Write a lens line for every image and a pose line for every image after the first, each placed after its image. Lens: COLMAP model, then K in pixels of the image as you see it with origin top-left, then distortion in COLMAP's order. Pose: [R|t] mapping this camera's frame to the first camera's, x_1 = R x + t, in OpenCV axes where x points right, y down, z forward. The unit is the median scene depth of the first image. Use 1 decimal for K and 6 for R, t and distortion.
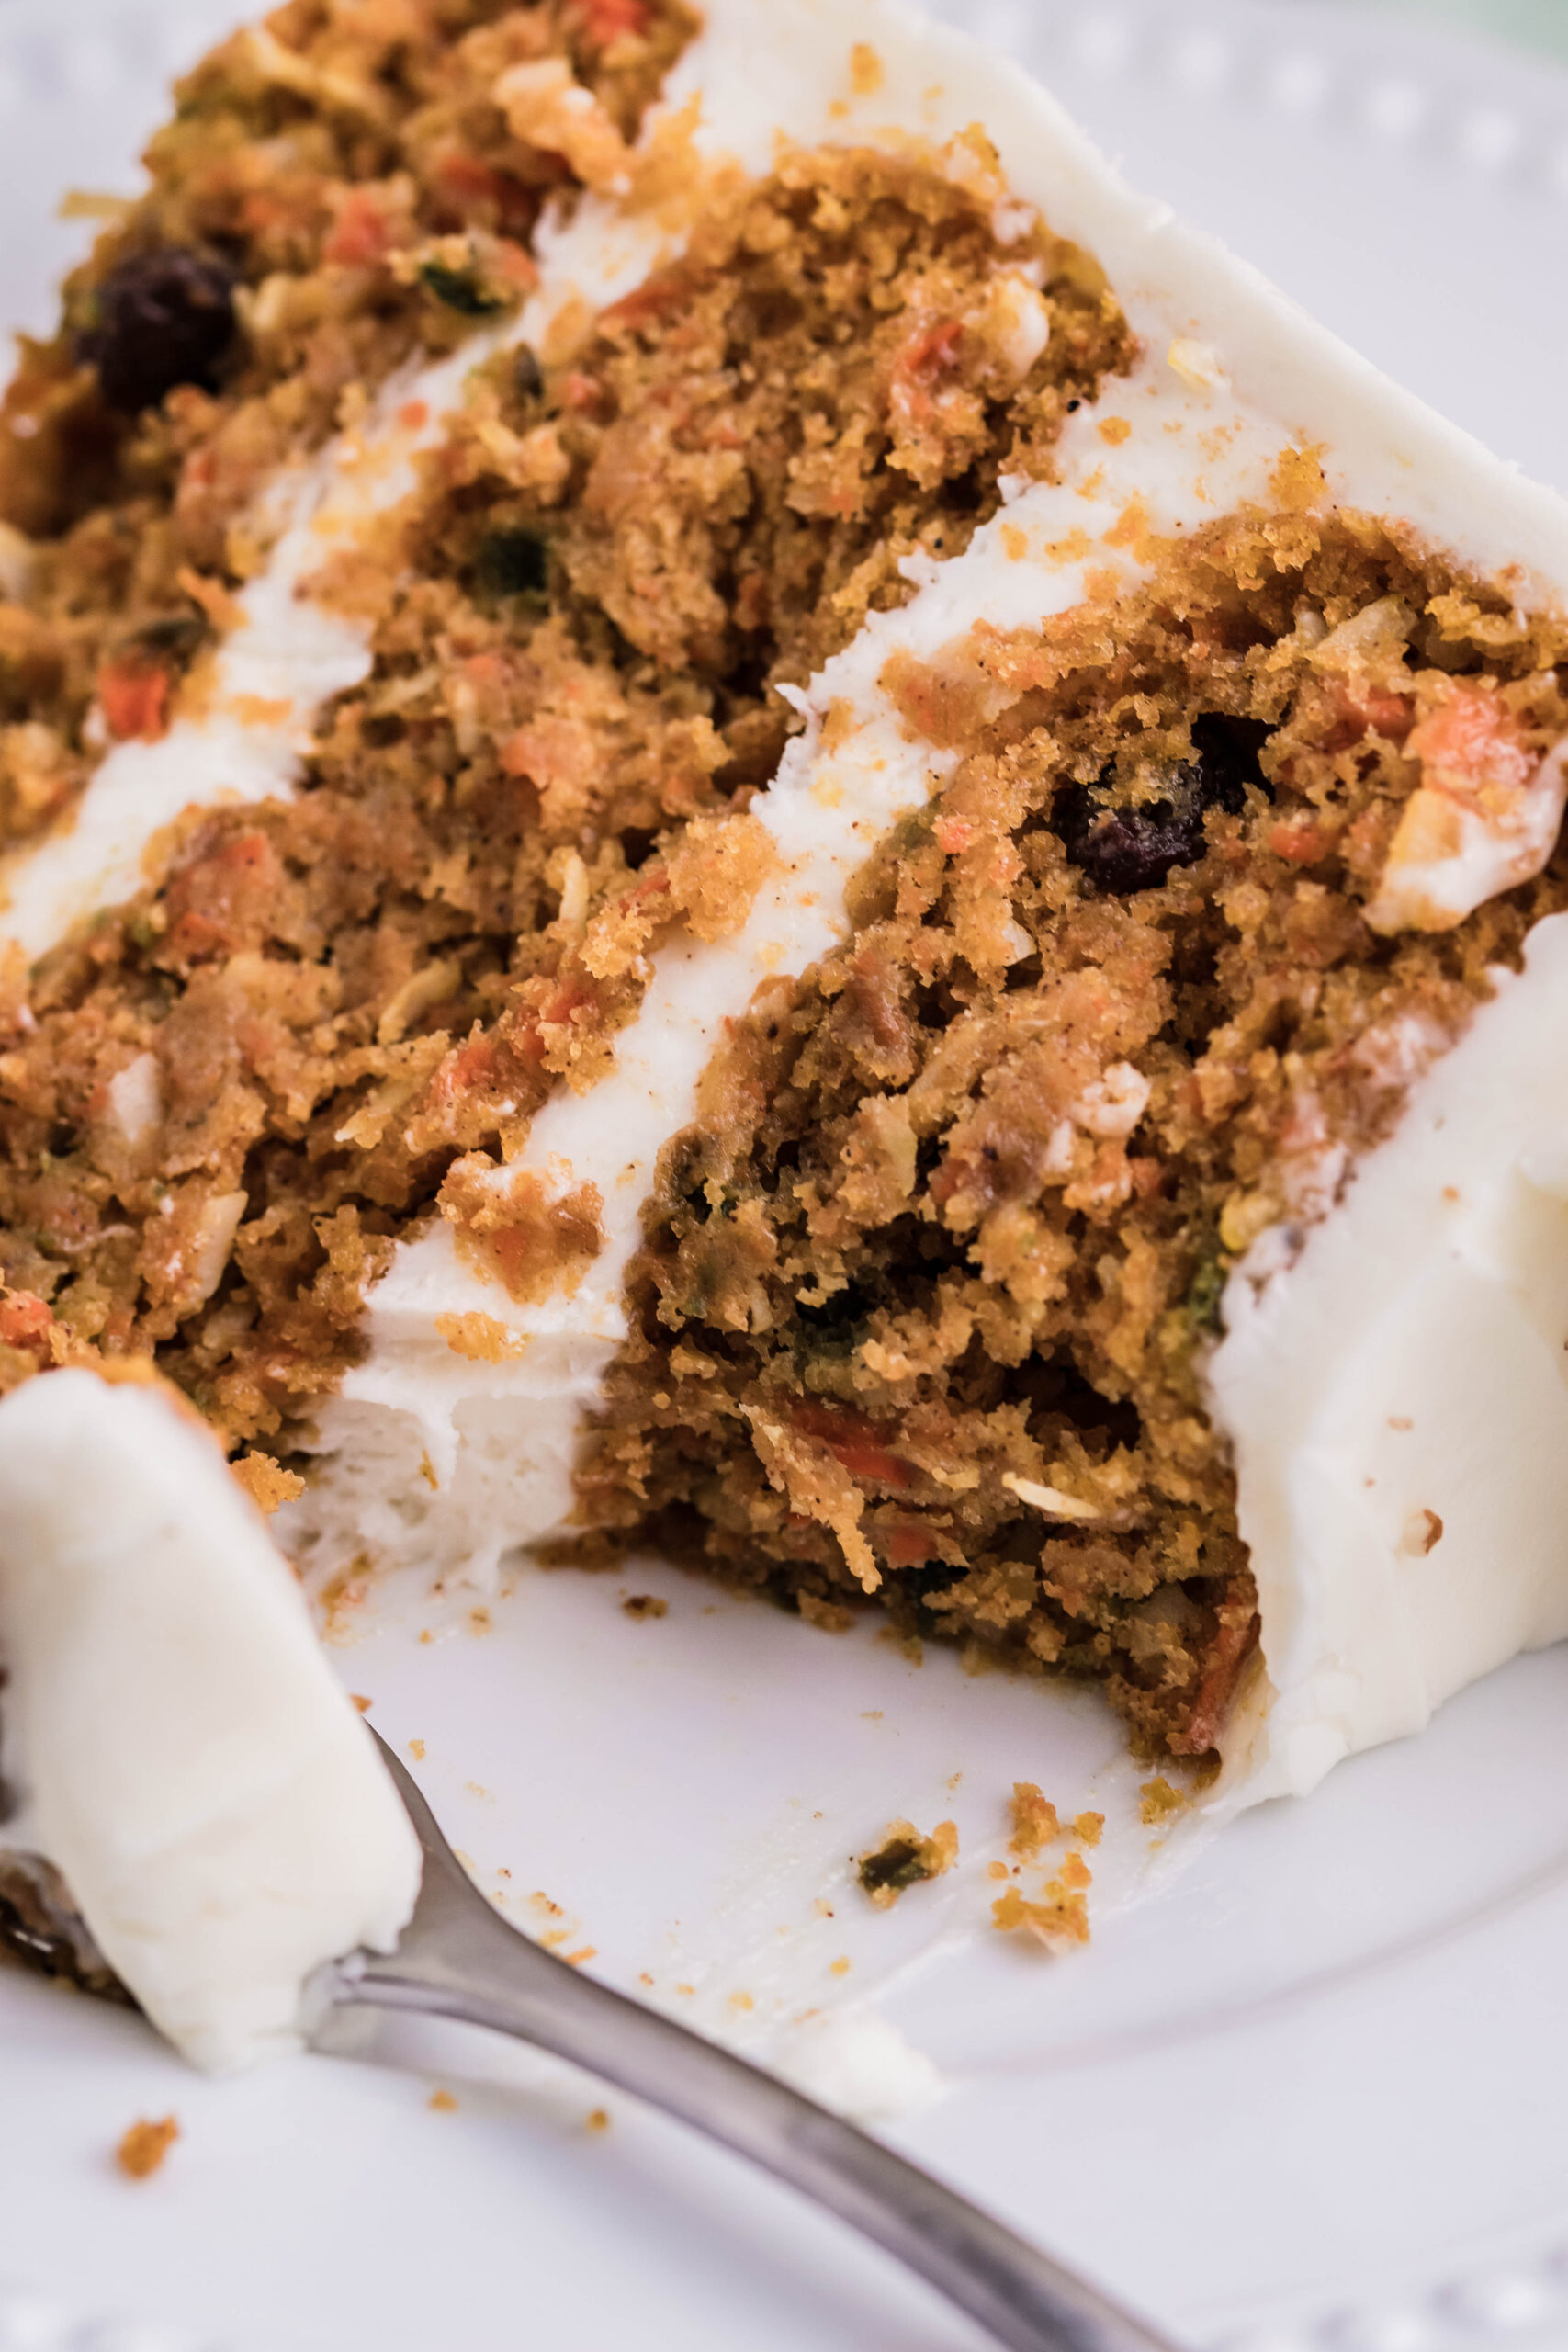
lens RADIAL K [[11814.9, 0, 784.0], [0, 11814.9, 1176.0], [0, 0, 1]] dist [0.018410, -14.065779]
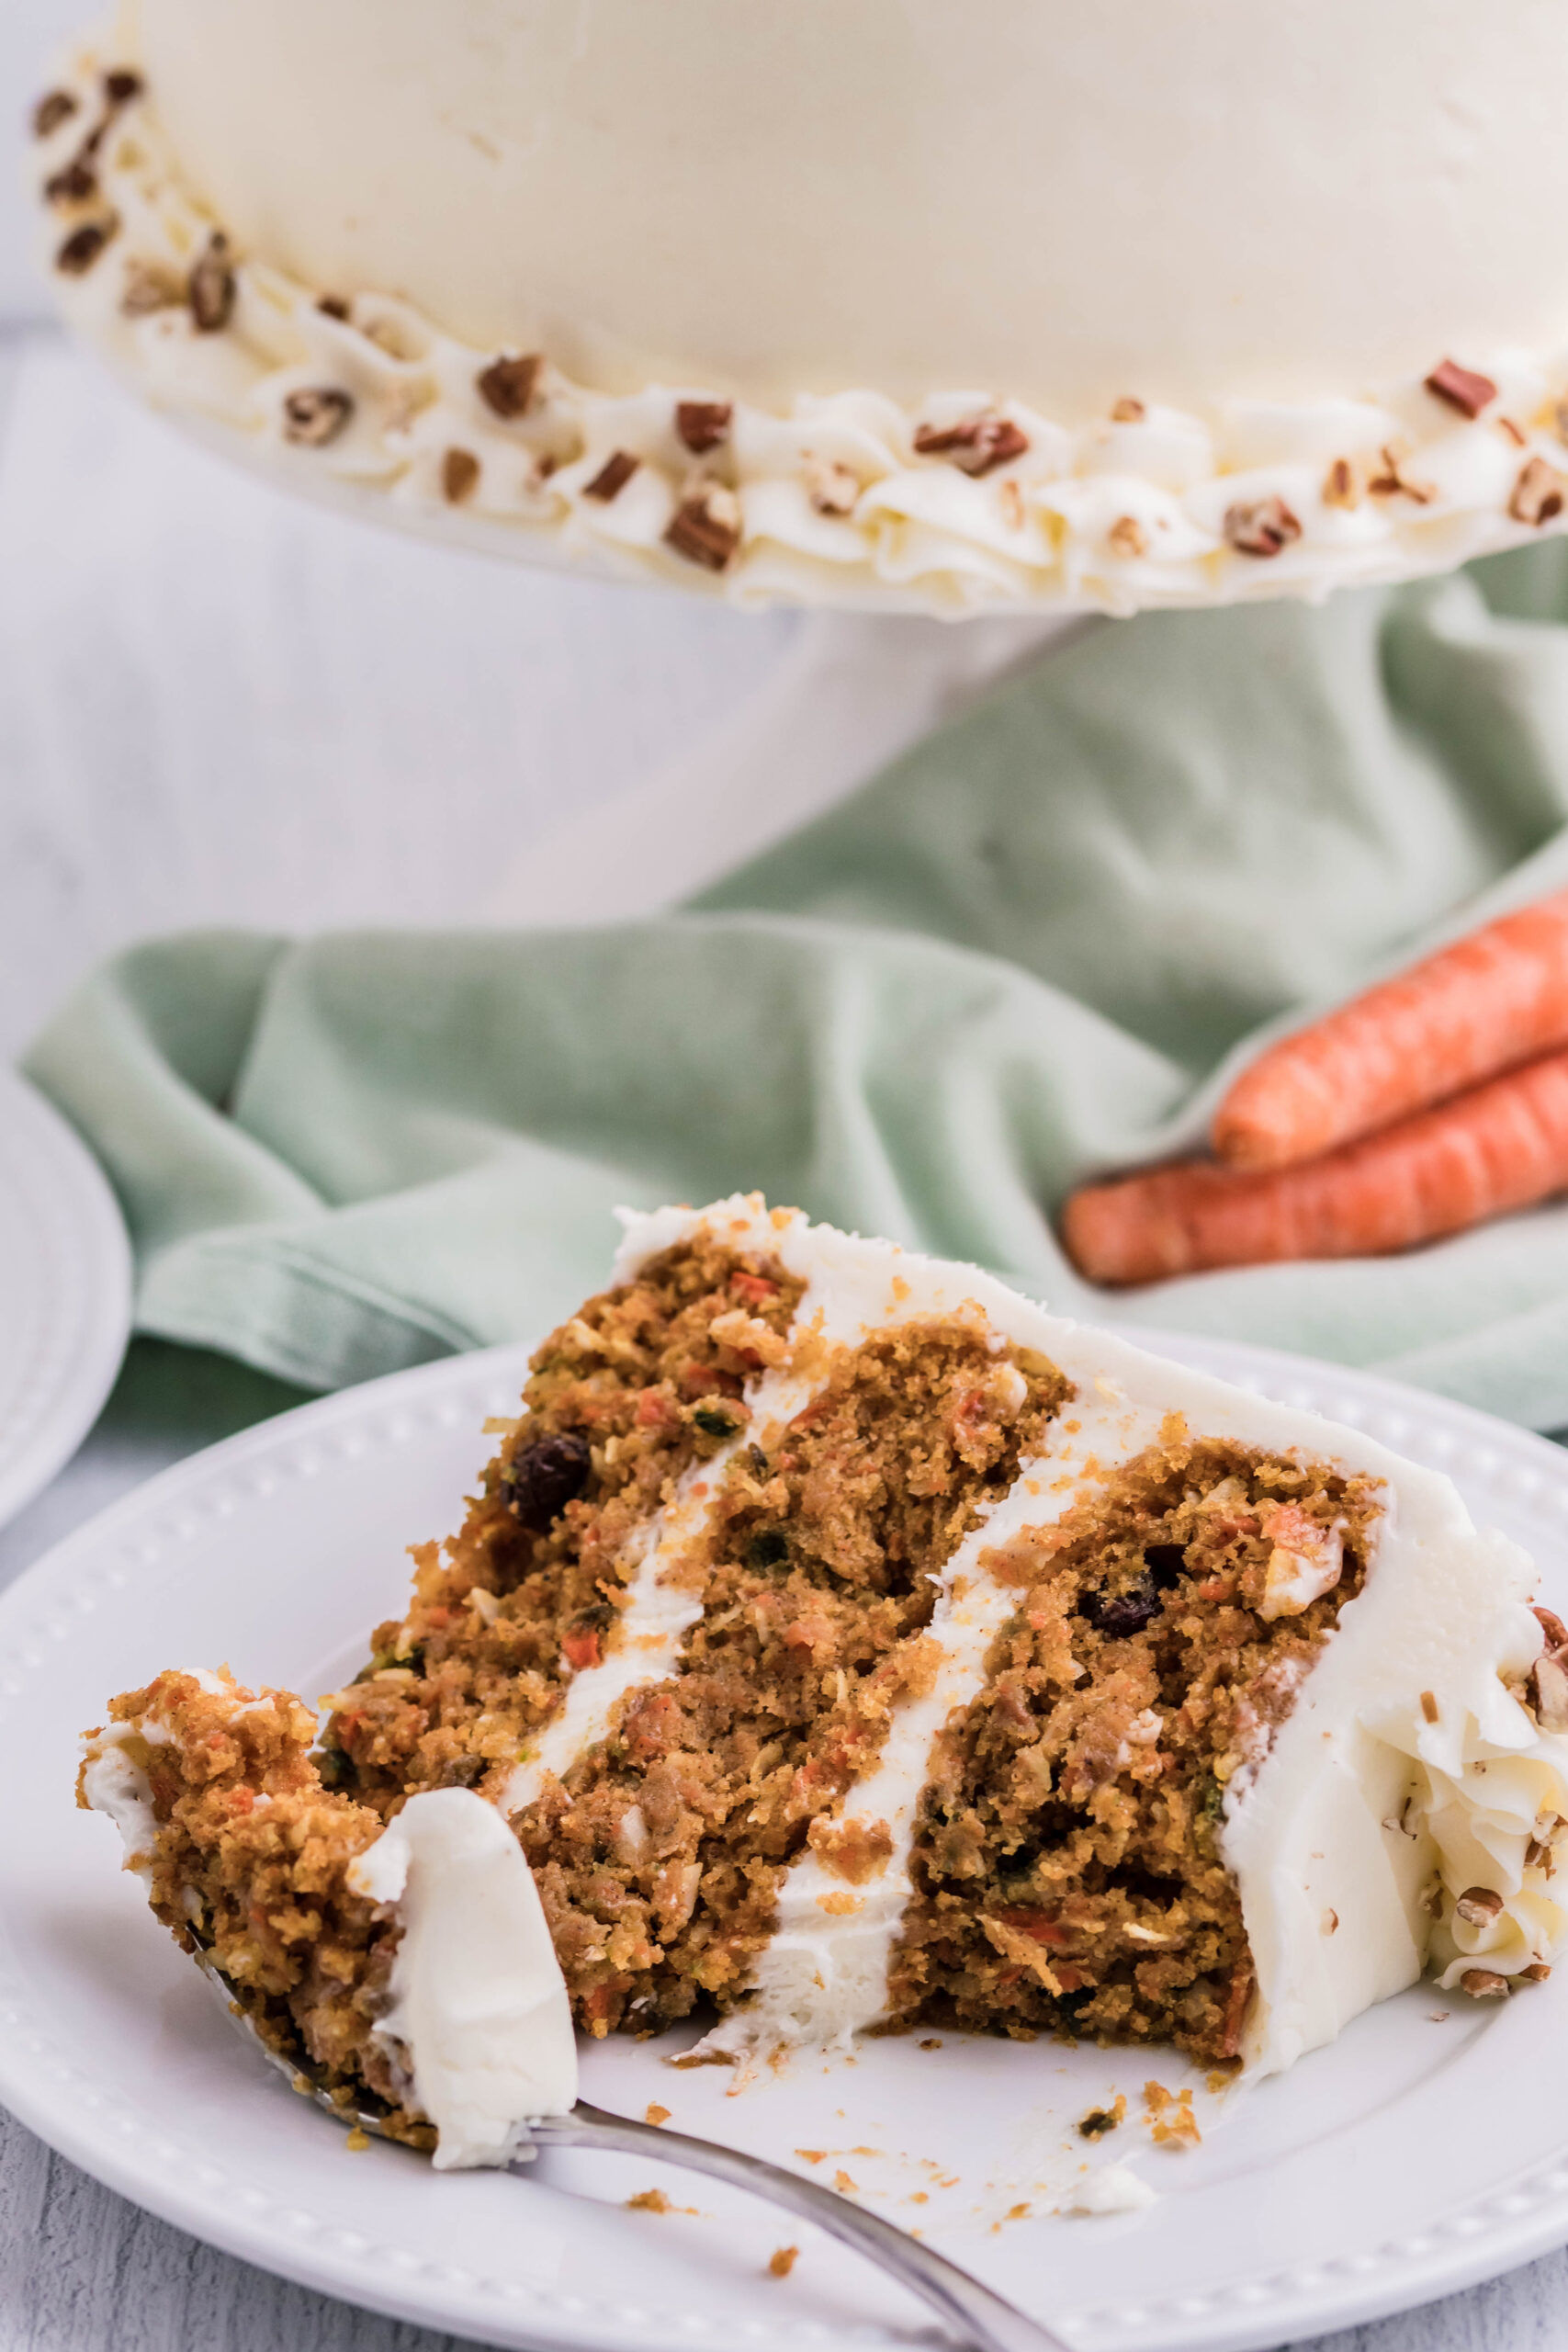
lens RADIAL K [[11303.2, 0, 784.0], [0, 11303.2, 1176.0], [0, 0, 1]] dist [-0.062678, 6.542279]
pose [[0.980428, -0.123235, 0.153536, -0.305671], [0.155434, 0.963158, -0.219469, 0.305429], [-0.120834, 0.239039, 0.963462, -0.835915]]
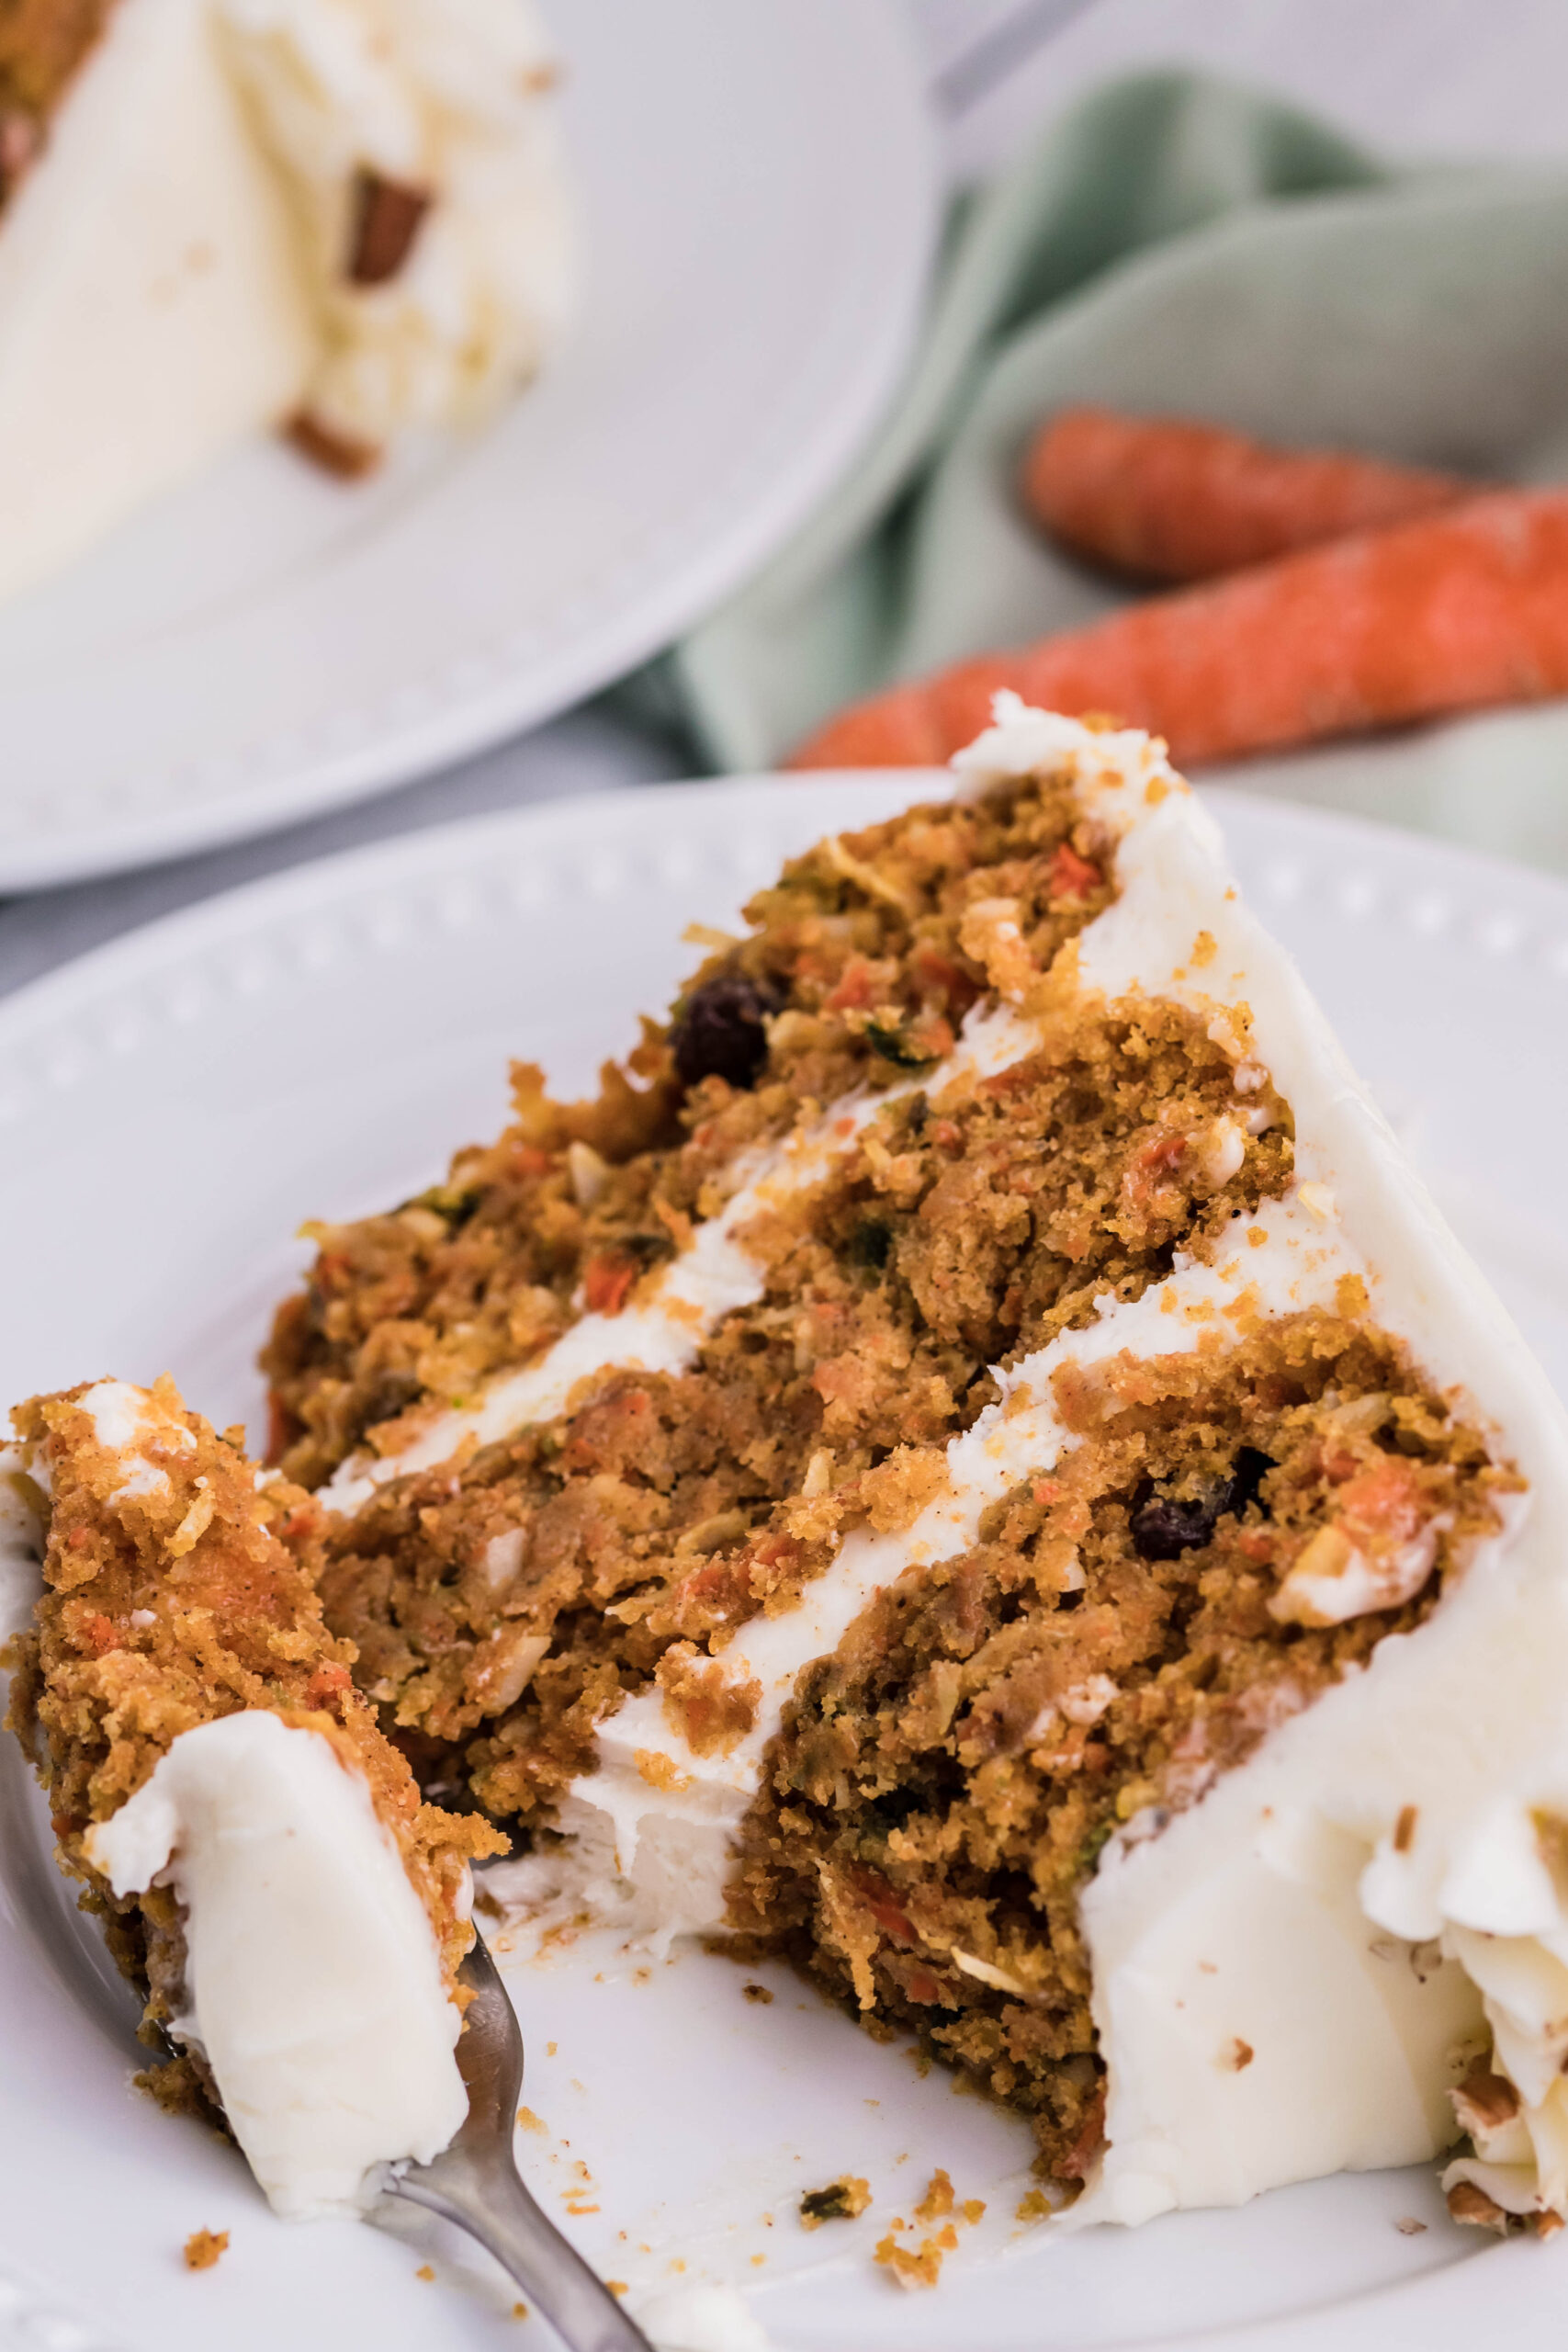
lens RADIAL K [[11814.9, 0, 784.0], [0, 11814.9, 1176.0], [0, 0, 1]] dist [0.018410, -14.065779]
pose [[0.935558, 0.207951, -0.285462, 0.367162], [-0.226102, 0.973585, -0.031785, -0.013590], [0.271312, 0.094280, 0.957863, -0.335834]]
